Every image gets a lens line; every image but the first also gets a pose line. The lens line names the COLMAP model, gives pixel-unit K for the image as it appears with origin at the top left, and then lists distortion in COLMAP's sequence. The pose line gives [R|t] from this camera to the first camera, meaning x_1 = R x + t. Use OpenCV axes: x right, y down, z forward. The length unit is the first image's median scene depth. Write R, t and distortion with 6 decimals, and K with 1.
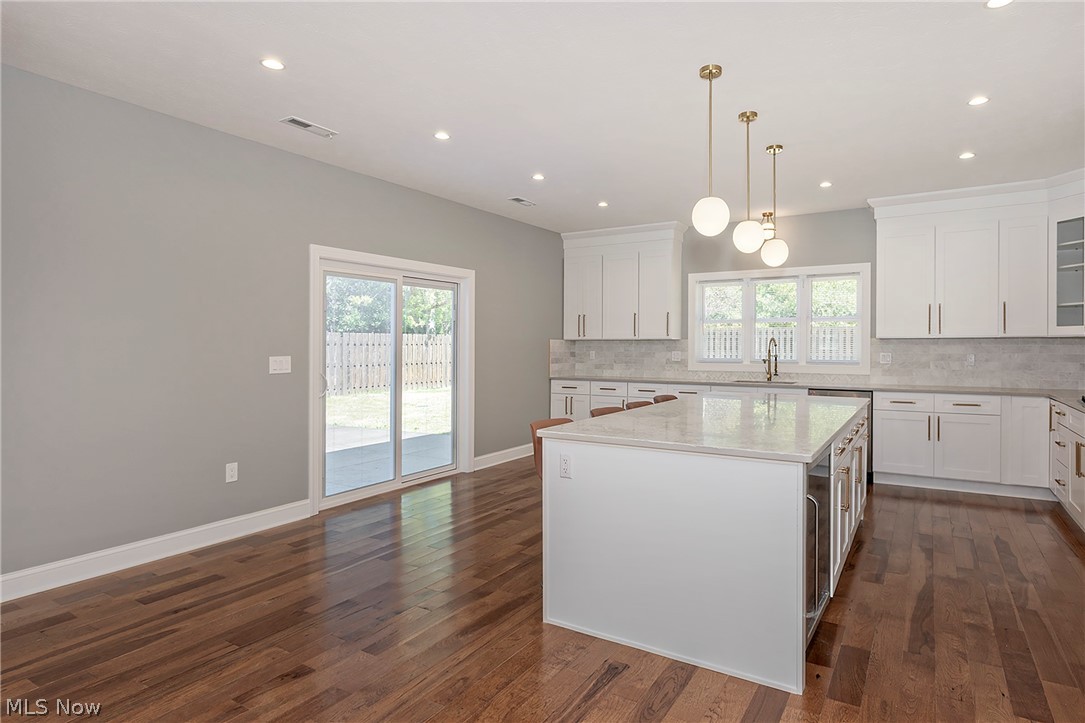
lens RADIAL K [[623.7, 0, 542.8], [0, 623.7, 339.8], [0, 0, 1]] dist [0.003489, 0.000253]
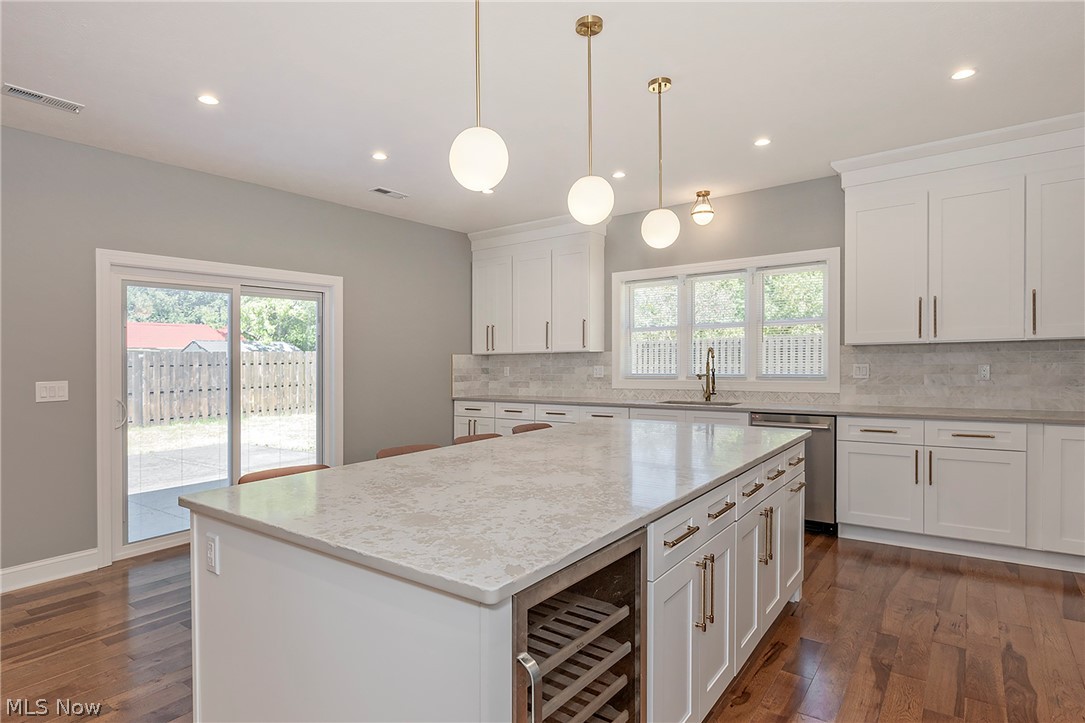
lens RADIAL K [[609.5, 0, 442.1], [0, 609.5, 366.3], [0, 0, 1]] dist [-0.000443, 0.000970]
pose [[0.987239, -0.015499, -0.158491, 0.161185], [0.018459, 0.999681, 0.017218, 0.001103], [0.158174, -0.019924, 0.987210, 0.183519]]
